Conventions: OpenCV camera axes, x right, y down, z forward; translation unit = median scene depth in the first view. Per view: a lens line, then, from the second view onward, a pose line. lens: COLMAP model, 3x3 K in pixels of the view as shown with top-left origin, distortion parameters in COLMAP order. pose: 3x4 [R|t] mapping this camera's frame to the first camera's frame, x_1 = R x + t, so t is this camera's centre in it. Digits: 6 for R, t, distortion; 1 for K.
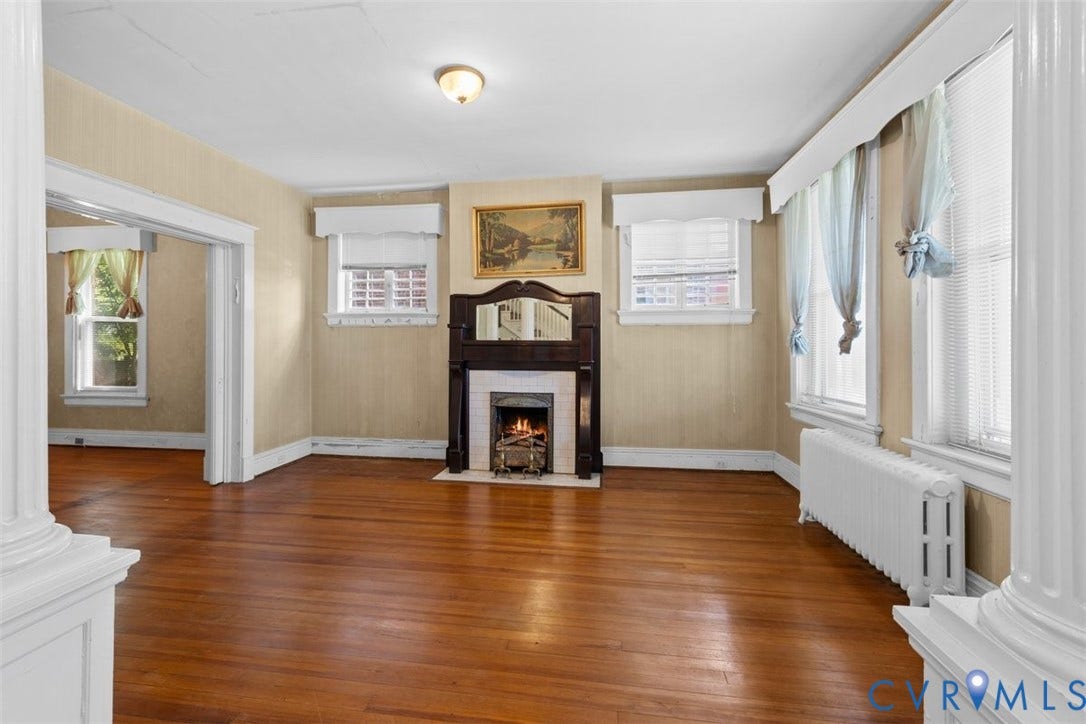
lens RADIAL K [[461.1, 0, 533.0], [0, 461.1, 346.1], [0, 0, 1]] dist [0.002504, -0.000129]
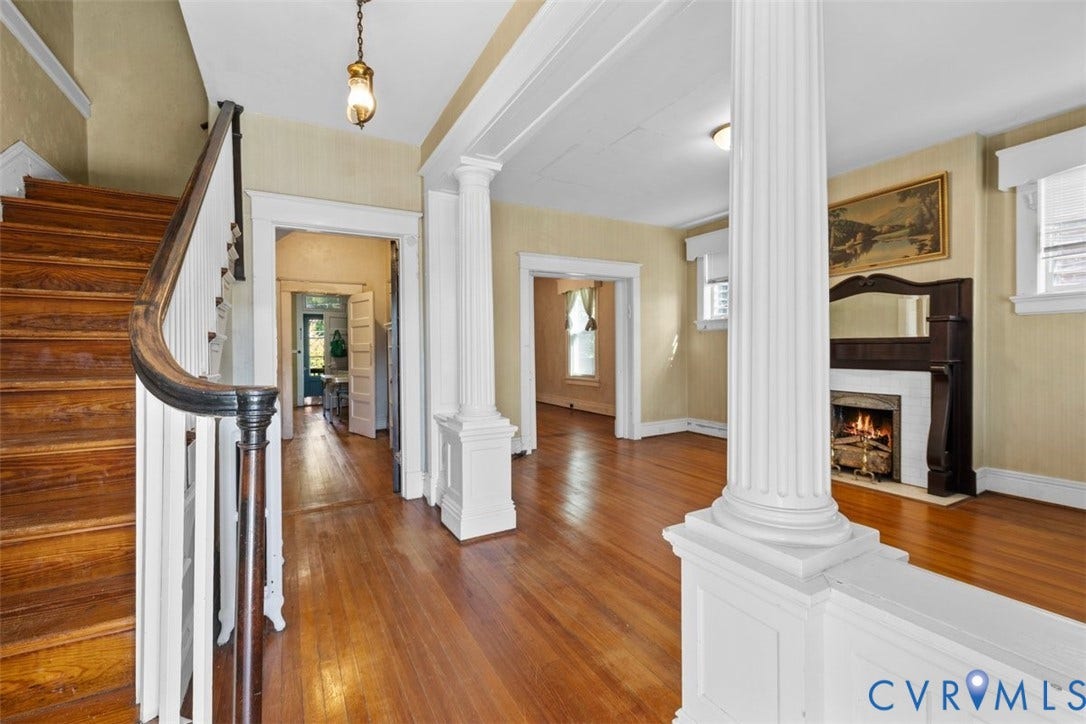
lens RADIAL K [[461.1, 0, 539.6], [0, 461.1, 358.4], [0, 0, 1]] dist [0.002504, -0.000129]
pose [[0.603741, 0.007525, -0.797145, 0.333552], [0.012095, 0.999754, 0.018598, 0.003992], [0.797088, -0.020870, 0.603502, -0.113208]]
